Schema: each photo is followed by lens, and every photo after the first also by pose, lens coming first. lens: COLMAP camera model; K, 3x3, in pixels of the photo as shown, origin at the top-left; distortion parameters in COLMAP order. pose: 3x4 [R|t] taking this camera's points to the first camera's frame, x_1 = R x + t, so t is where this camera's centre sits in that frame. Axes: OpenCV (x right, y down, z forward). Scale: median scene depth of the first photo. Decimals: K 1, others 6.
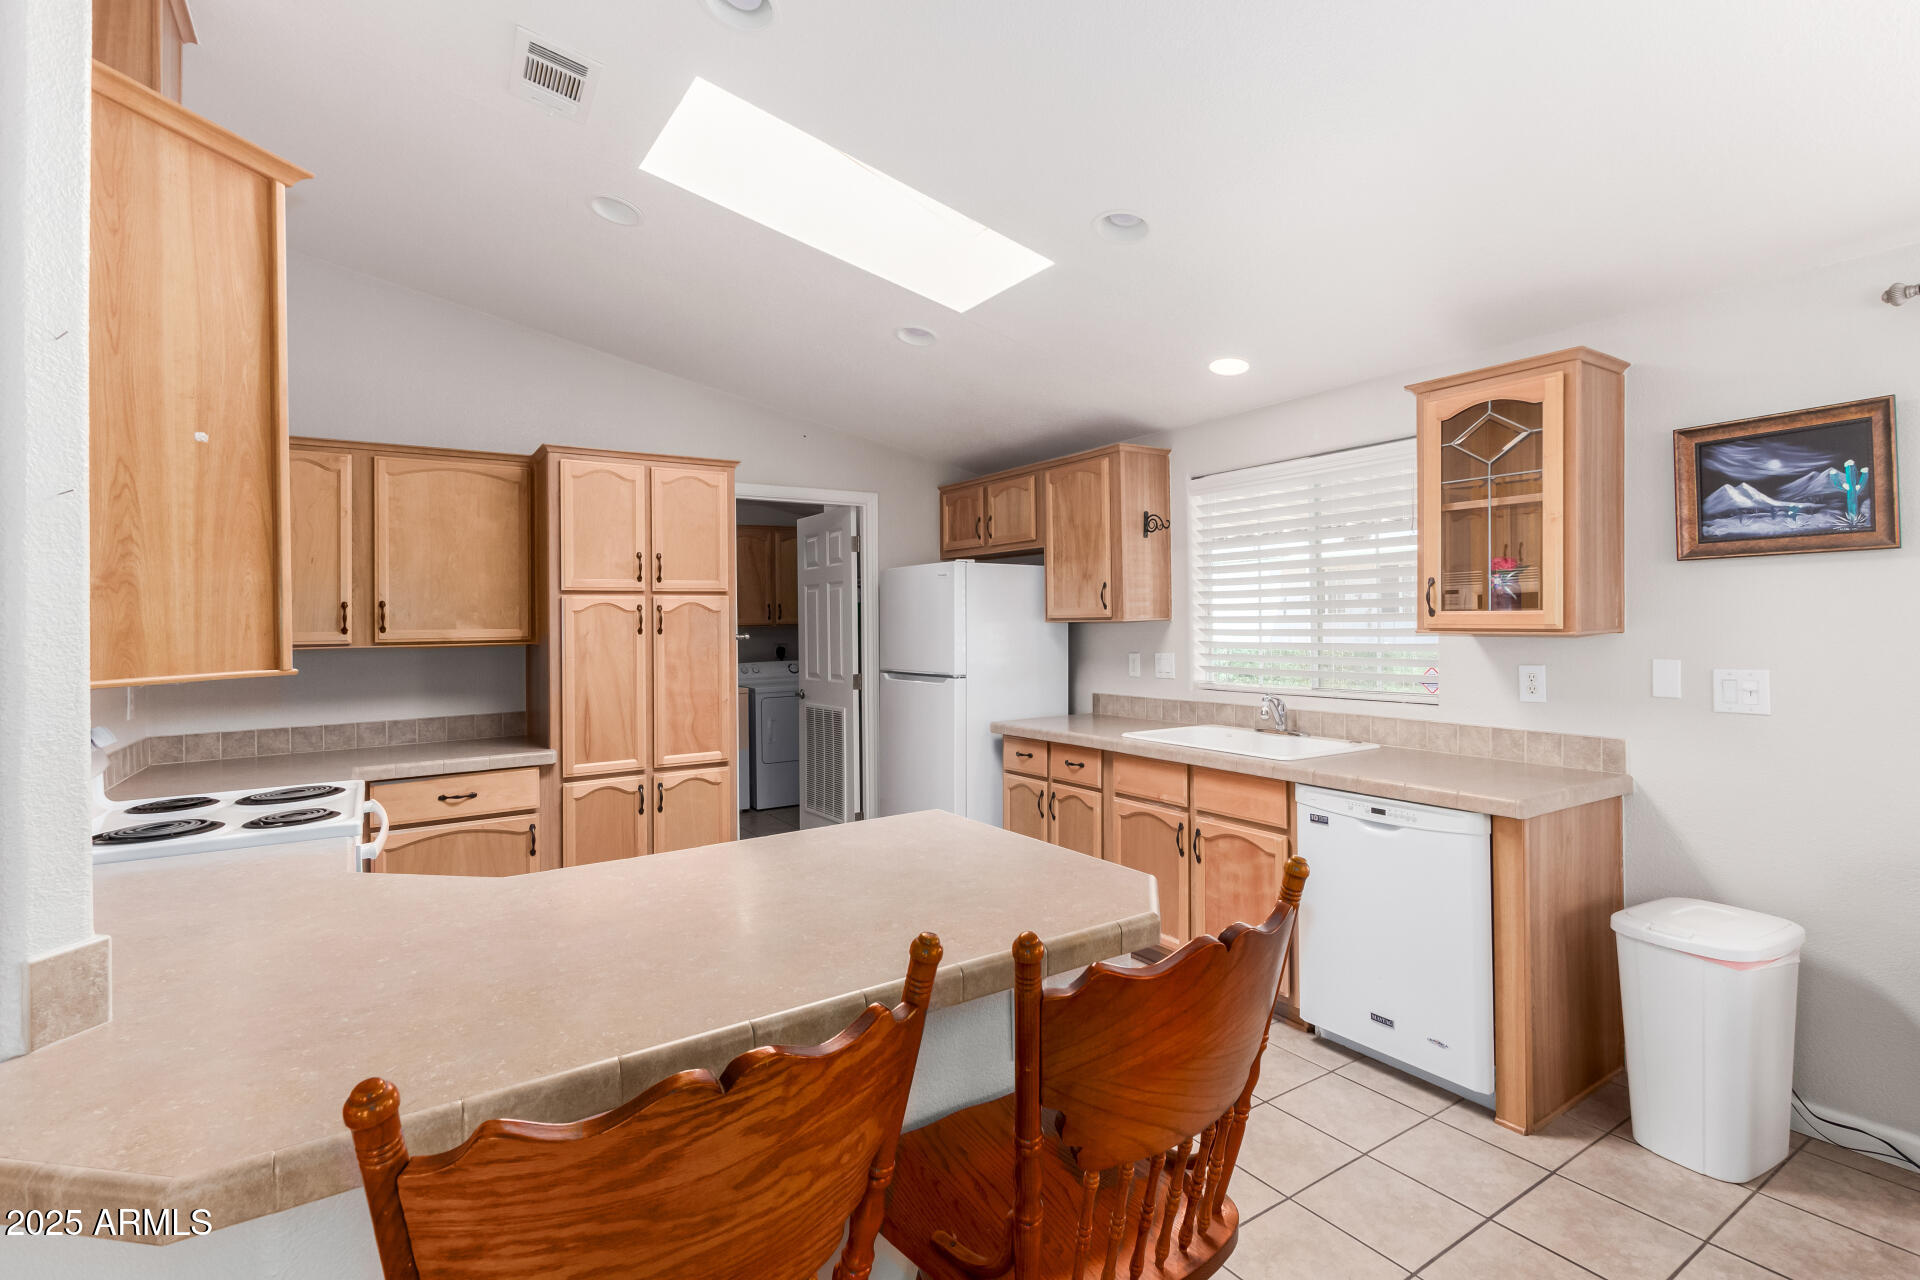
lens RADIAL K [[911.4, 0, 951.9], [0, 911.4, 647.5], [0, 0, 1]] dist [0.027890, -0.012838]
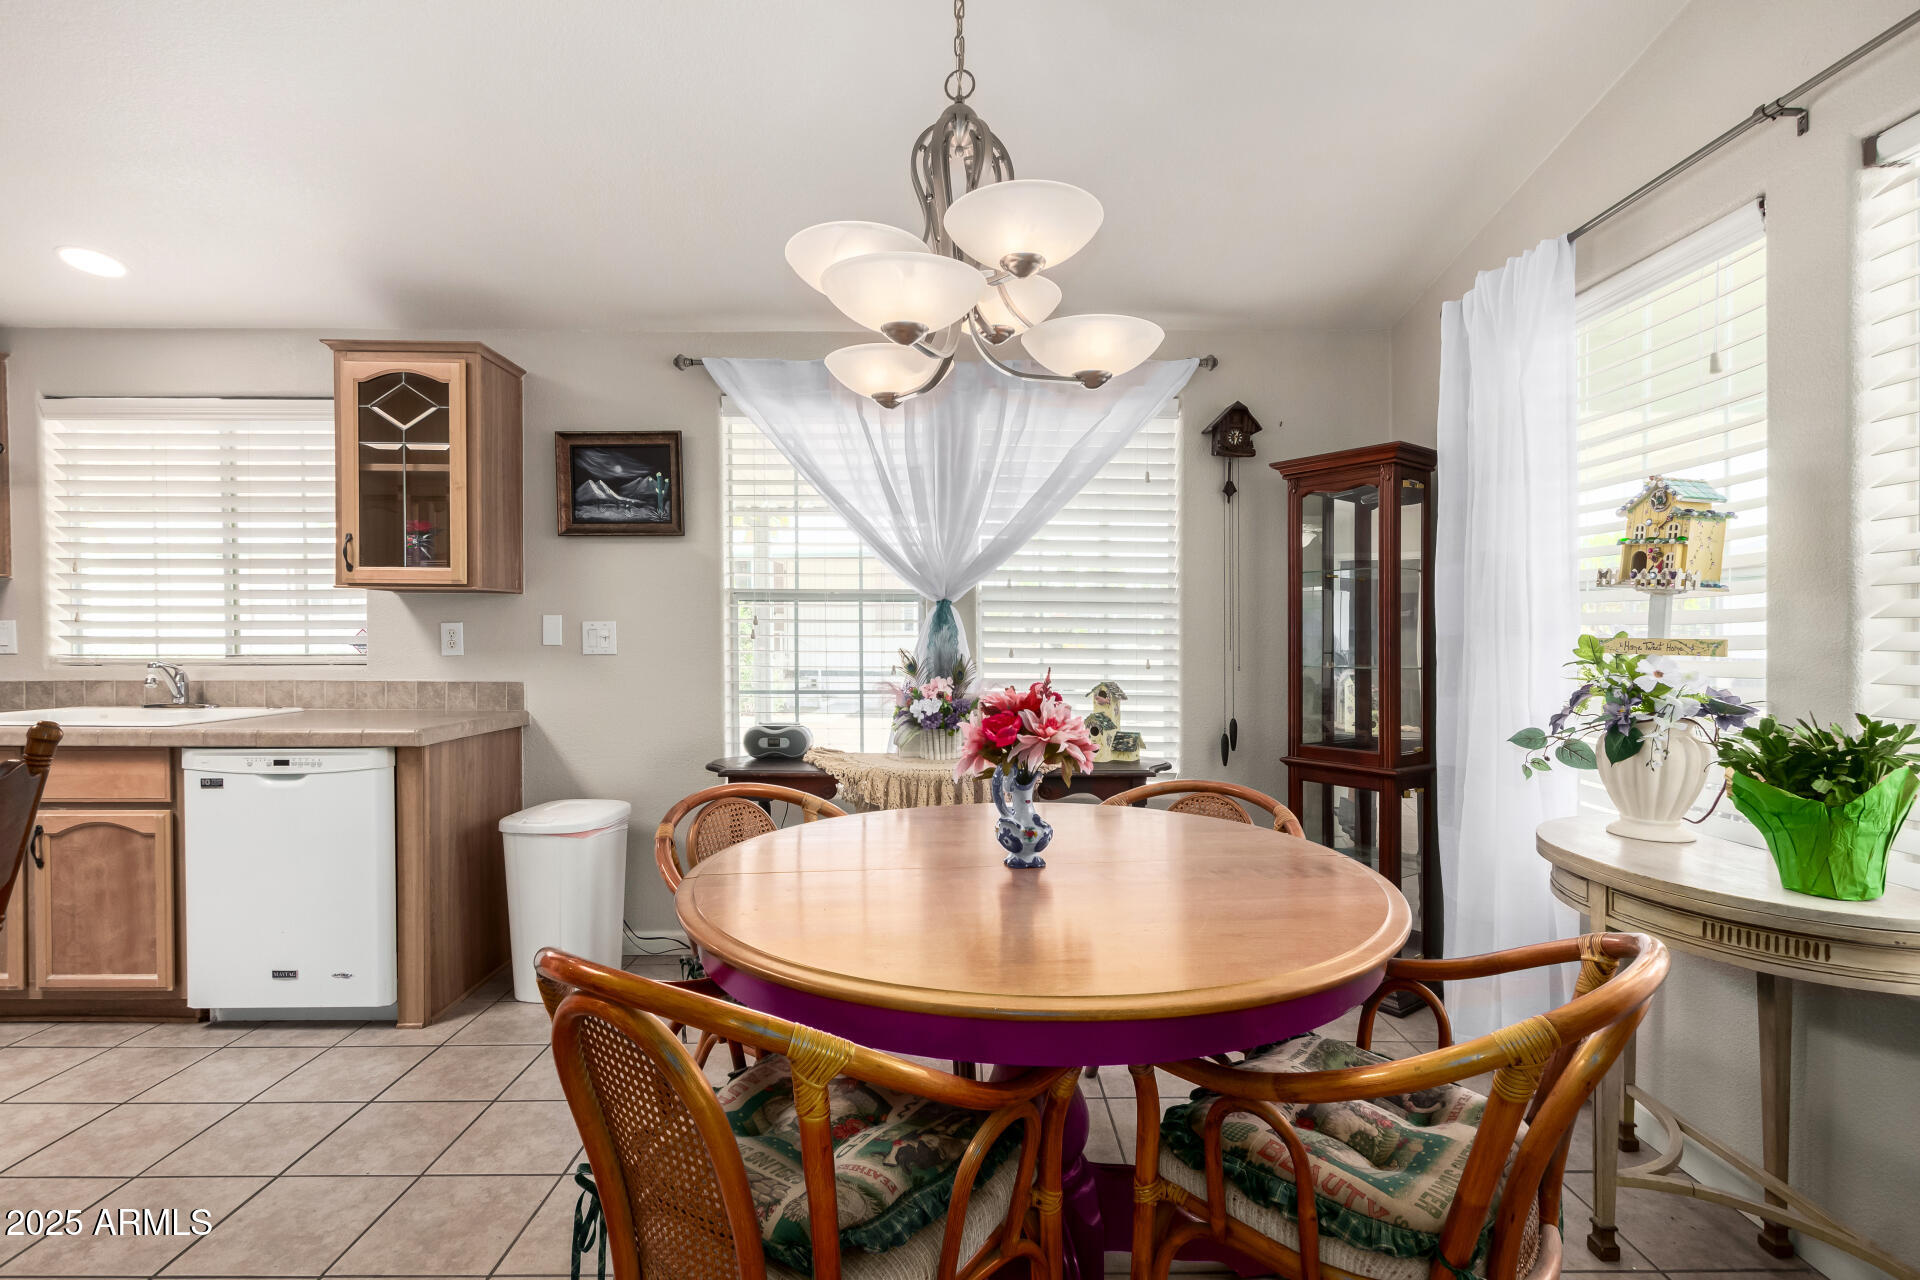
lens RADIAL K [[911.4, 0, 951.9], [0, 911.4, 647.5], [0, 0, 1]] dist [0.027890, -0.012838]
pose [[0.543354, -0.009102, 0.839454, 0.031063], [0.013428, 0.999908, 0.002150, 0.060422], [-0.839396, 0.010103, 0.543426, -0.118784]]
